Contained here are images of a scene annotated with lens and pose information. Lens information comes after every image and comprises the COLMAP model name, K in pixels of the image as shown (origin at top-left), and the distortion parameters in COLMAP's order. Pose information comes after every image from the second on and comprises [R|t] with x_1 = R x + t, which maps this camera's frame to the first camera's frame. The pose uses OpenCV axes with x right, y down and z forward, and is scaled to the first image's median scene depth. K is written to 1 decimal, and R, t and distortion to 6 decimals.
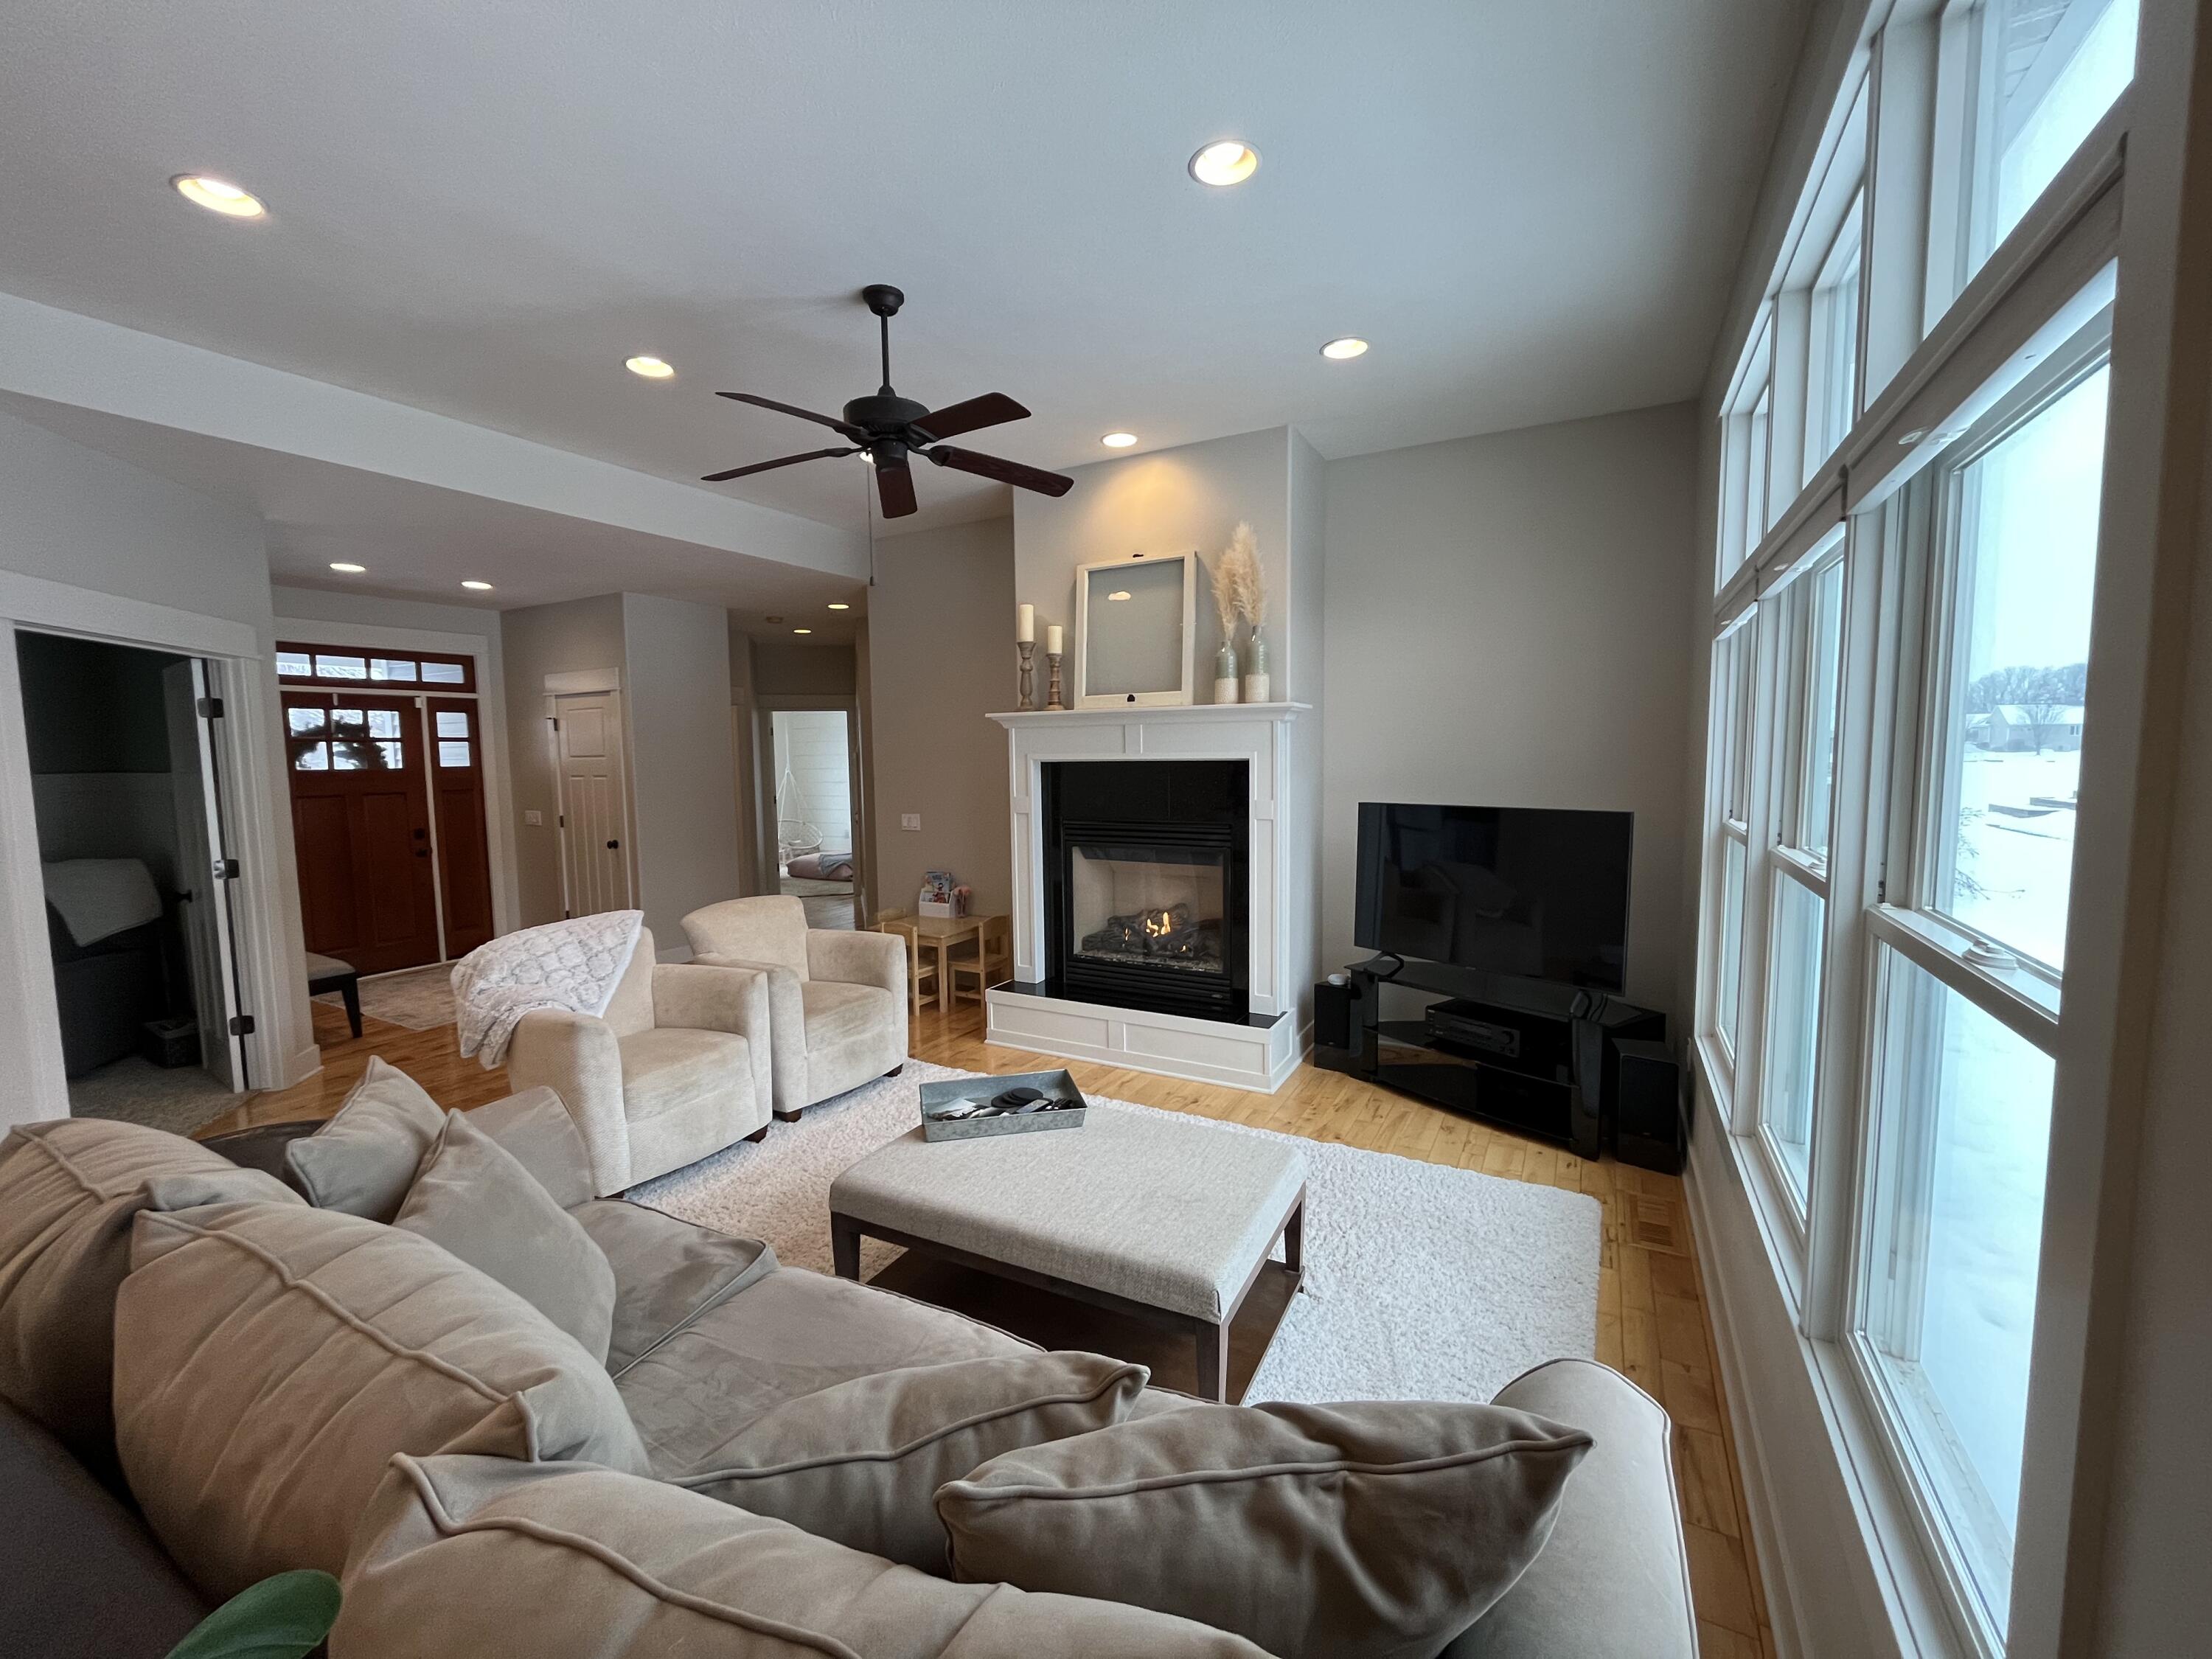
lens RADIAL K [[890.7, 0, 1103.7], [0, 890.7, 830.8], [0, 0, 1]] dist [-0.003488, 0.000678]
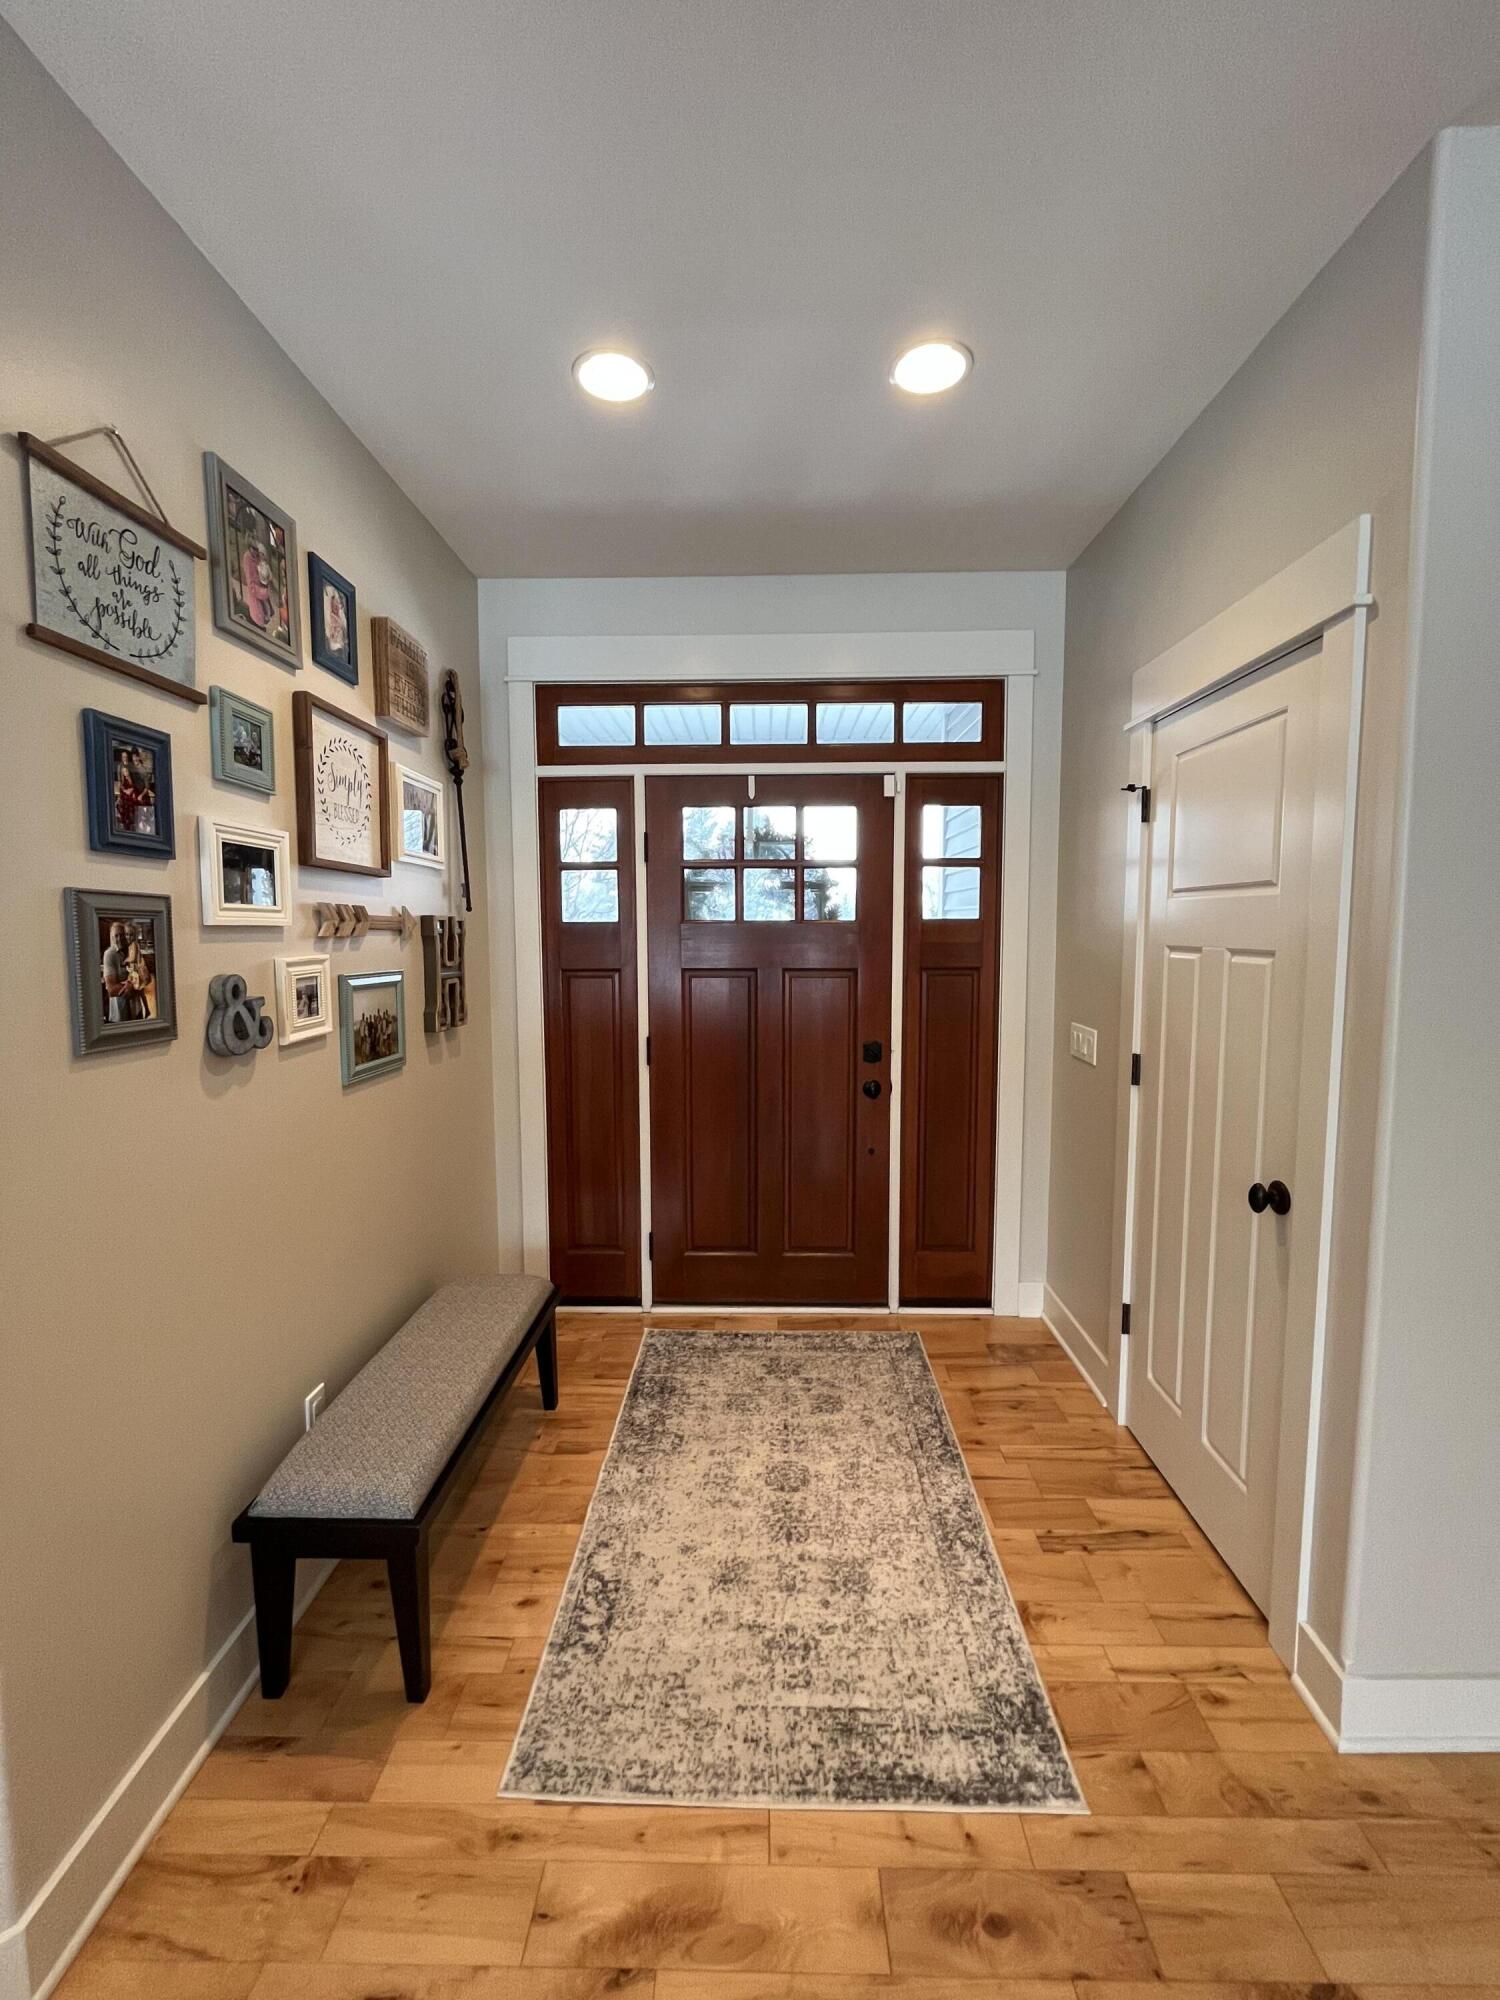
lens RADIAL K [[805.3, 0, 751.6], [0, 805.3, 991.0], [0, 0, 1]] dist [-0.003488, 0.000678]
pose [[0.465029, 0.083921, -0.881309, -0.406799], [-0.083650, 0.995208, 0.050628, -0.048314], [0.881335, 0.050178, 0.469821, 0.728458]]
